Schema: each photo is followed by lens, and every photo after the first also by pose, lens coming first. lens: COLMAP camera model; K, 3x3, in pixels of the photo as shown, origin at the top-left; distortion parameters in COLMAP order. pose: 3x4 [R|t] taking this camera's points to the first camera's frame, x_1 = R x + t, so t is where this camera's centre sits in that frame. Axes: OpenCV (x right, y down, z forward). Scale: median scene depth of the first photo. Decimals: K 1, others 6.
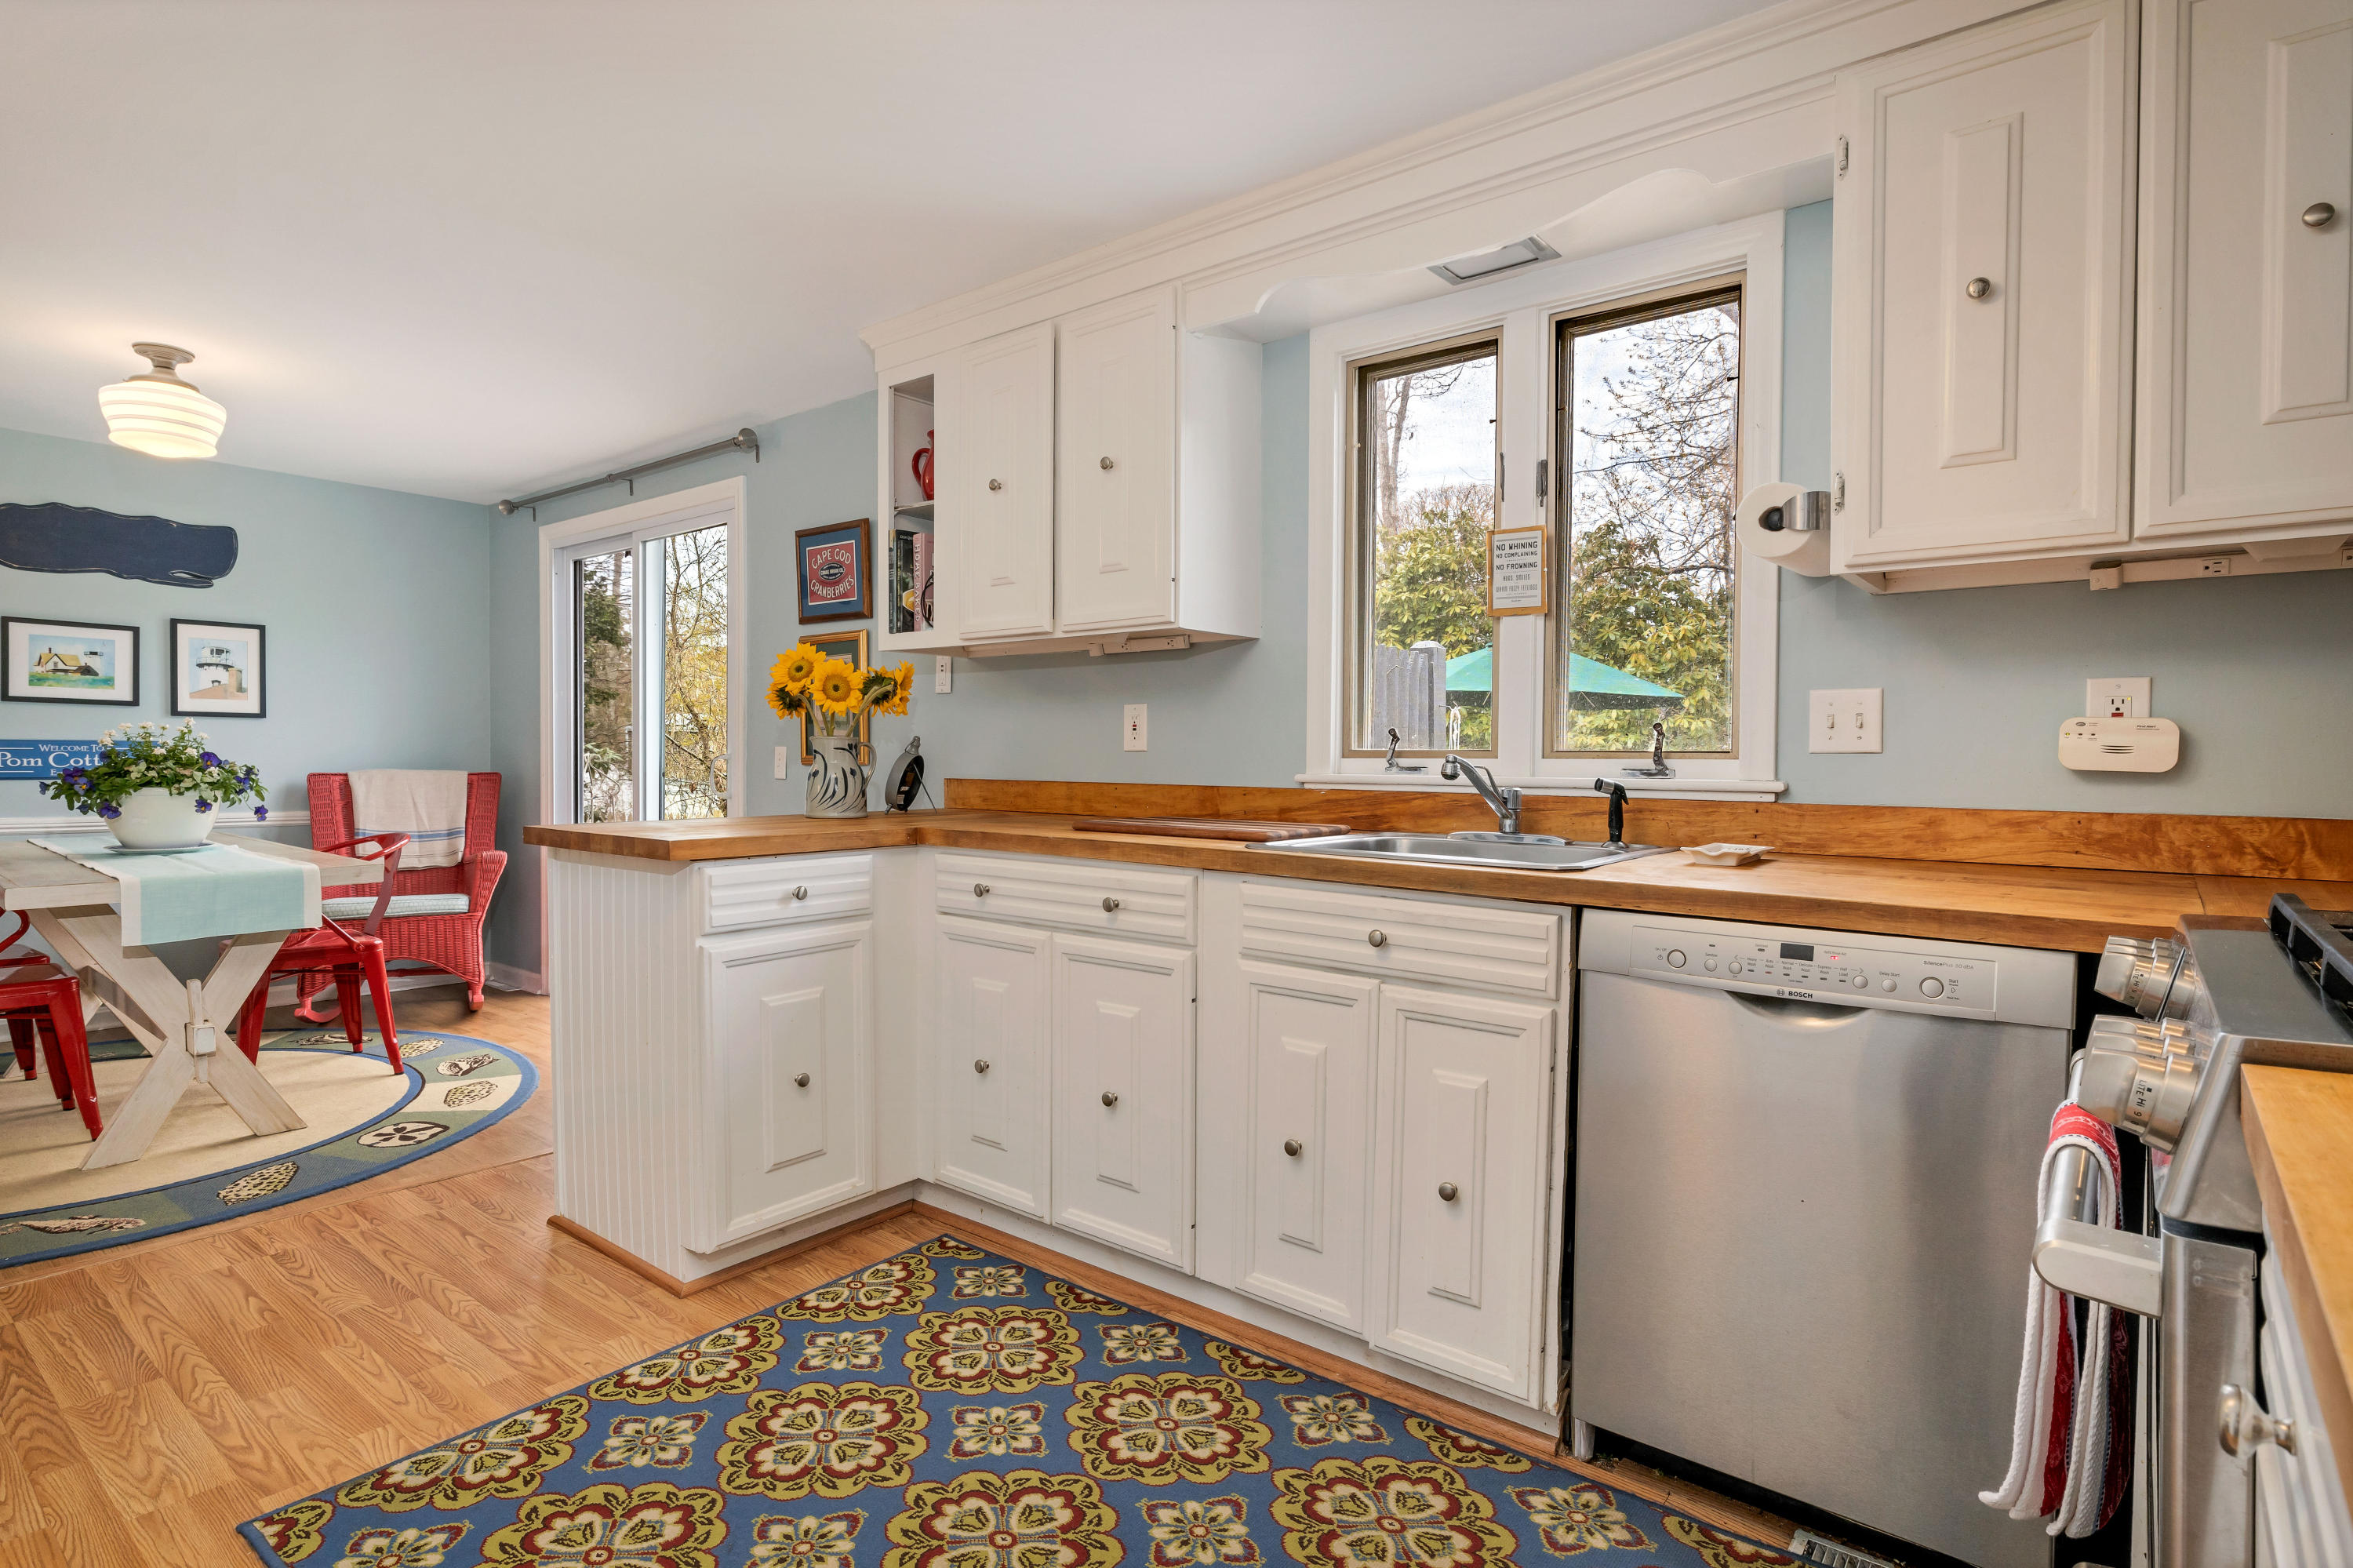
lens RADIAL K [[1213.1, 0, 1171.0], [0, 1213.1, 785.2], [0, 0, 1]] dist [-0.000813, 0.001169]
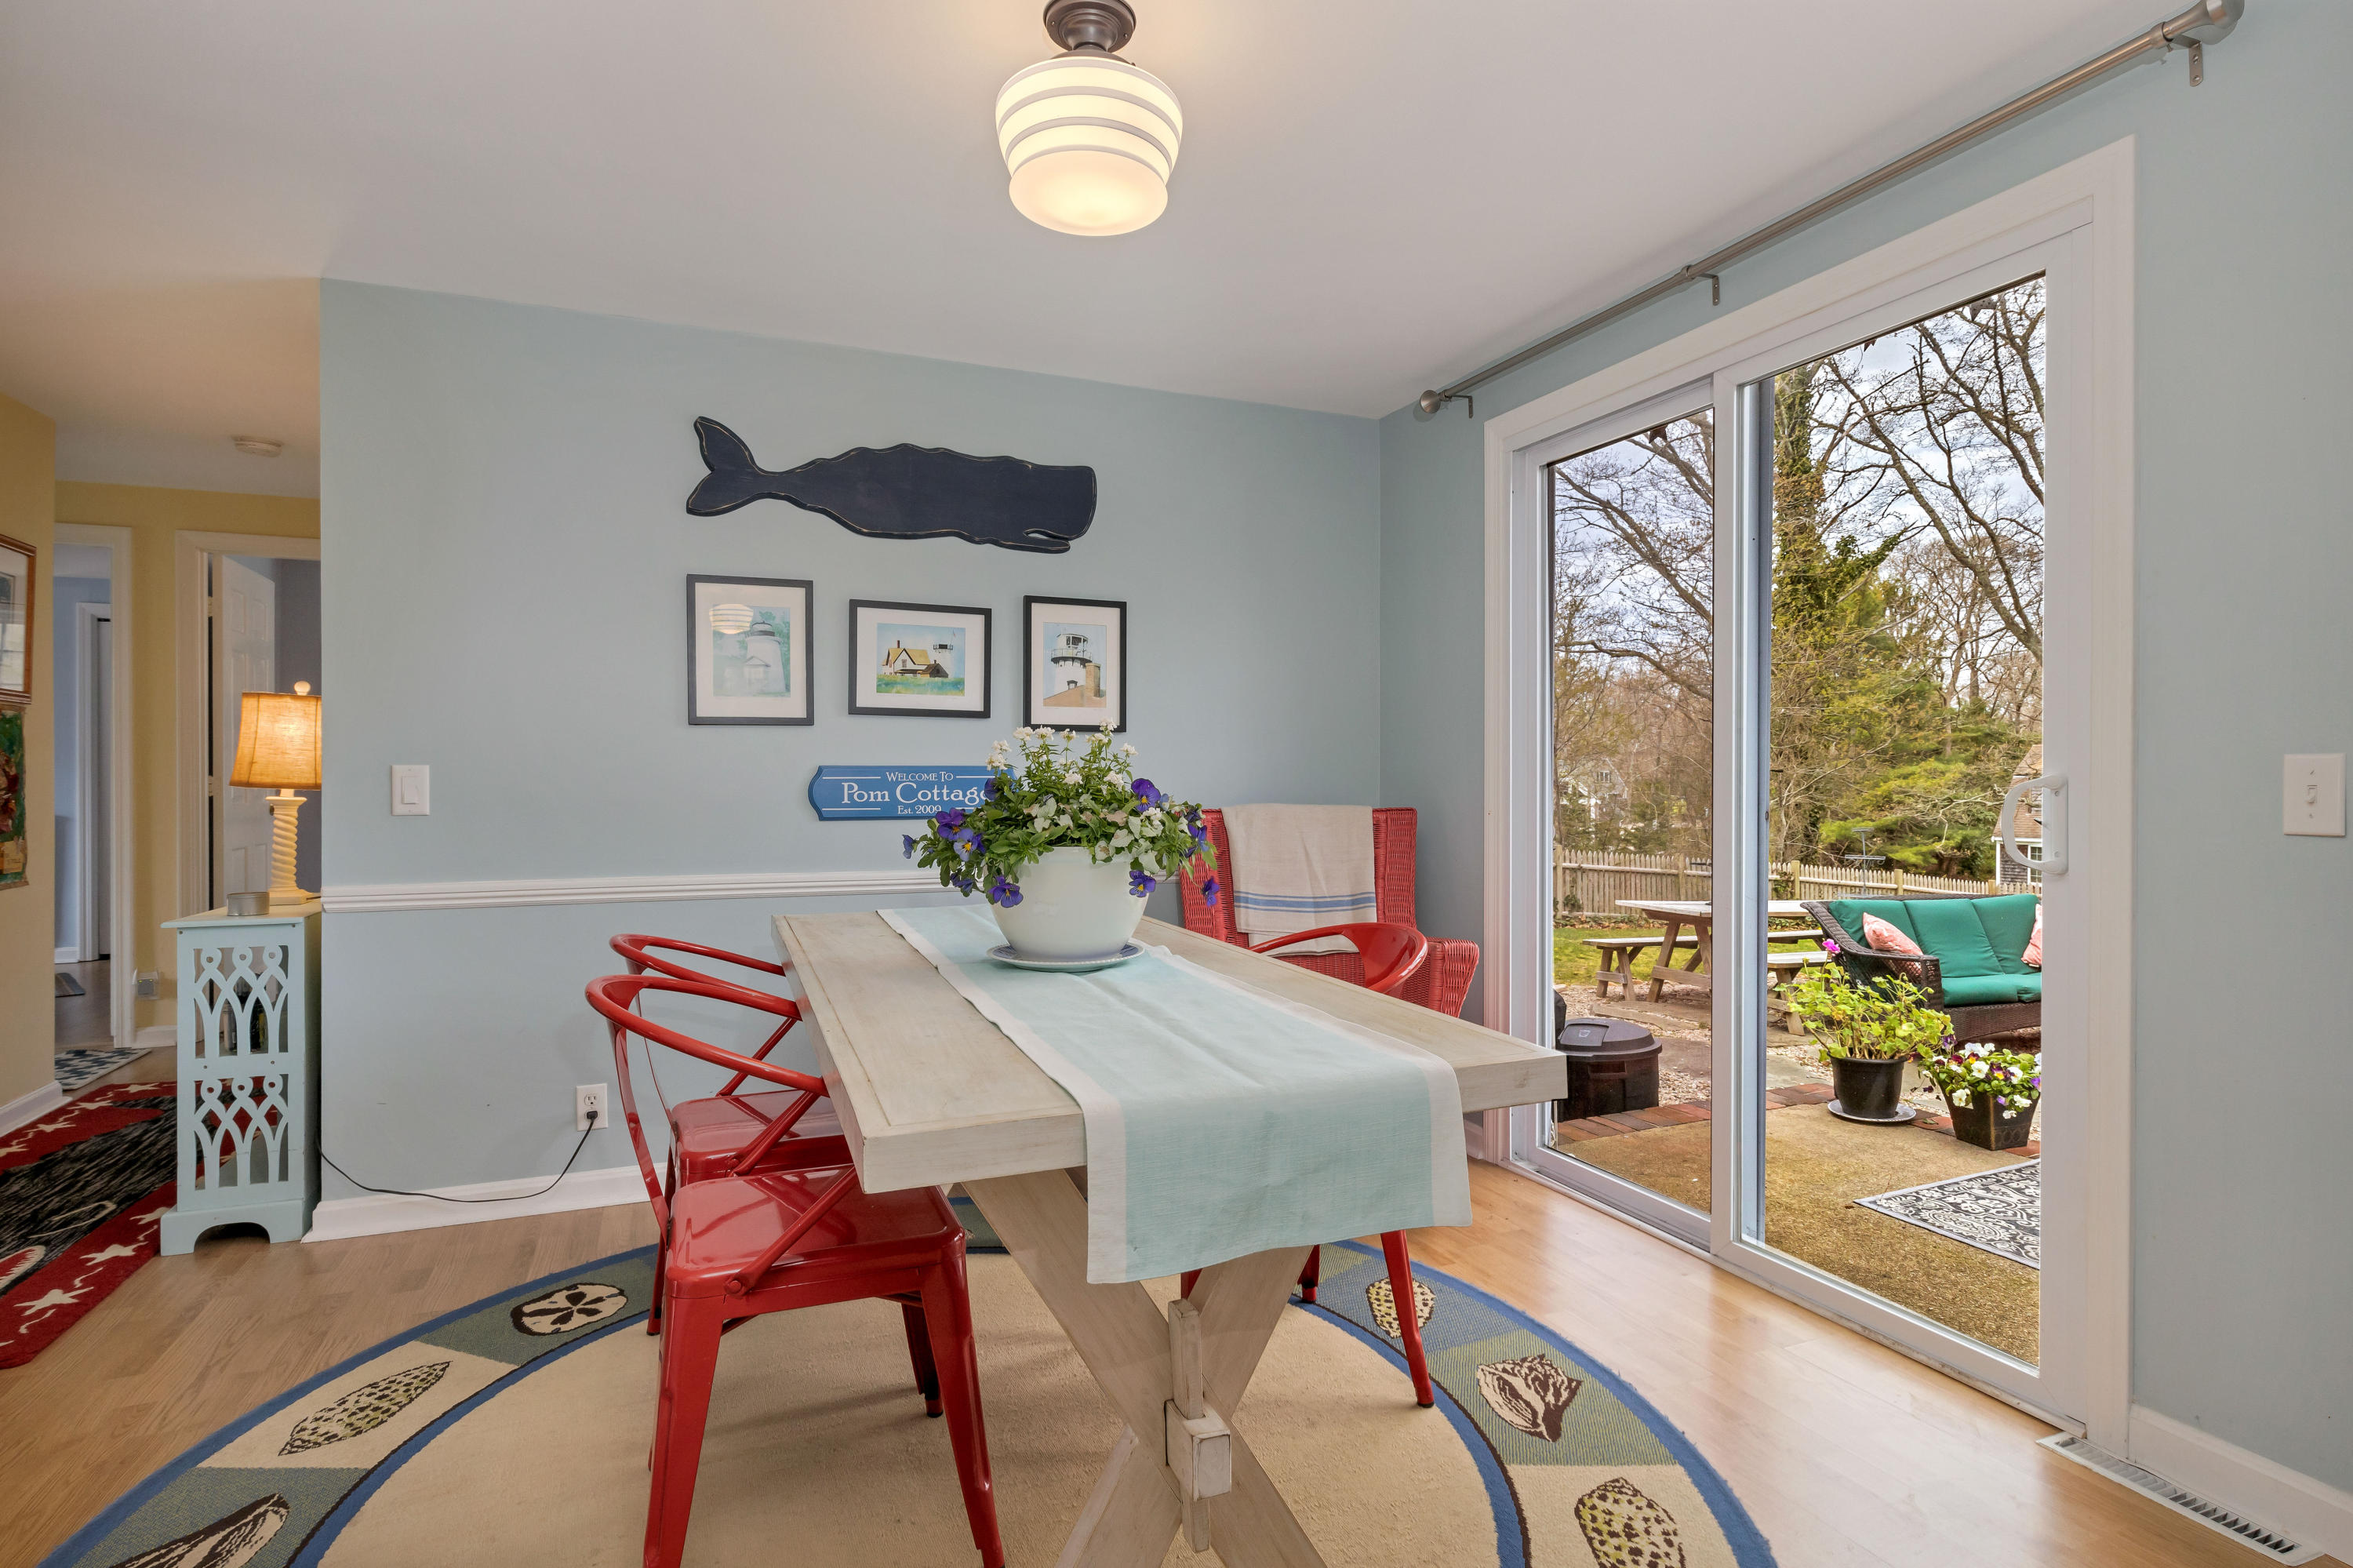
lens RADIAL K [[1190.5, 0, 1180.3], [0, 1190.5, 783.8], [0, 0, 1]] dist [-0.004976, -0.000518]
pose [[0.881495, -0.007201, -0.472138, -0.422102], [-0.003508, 0.999756, -0.021798, -0.010955], [0.472180, 0.020871, 0.881255, 0.434998]]
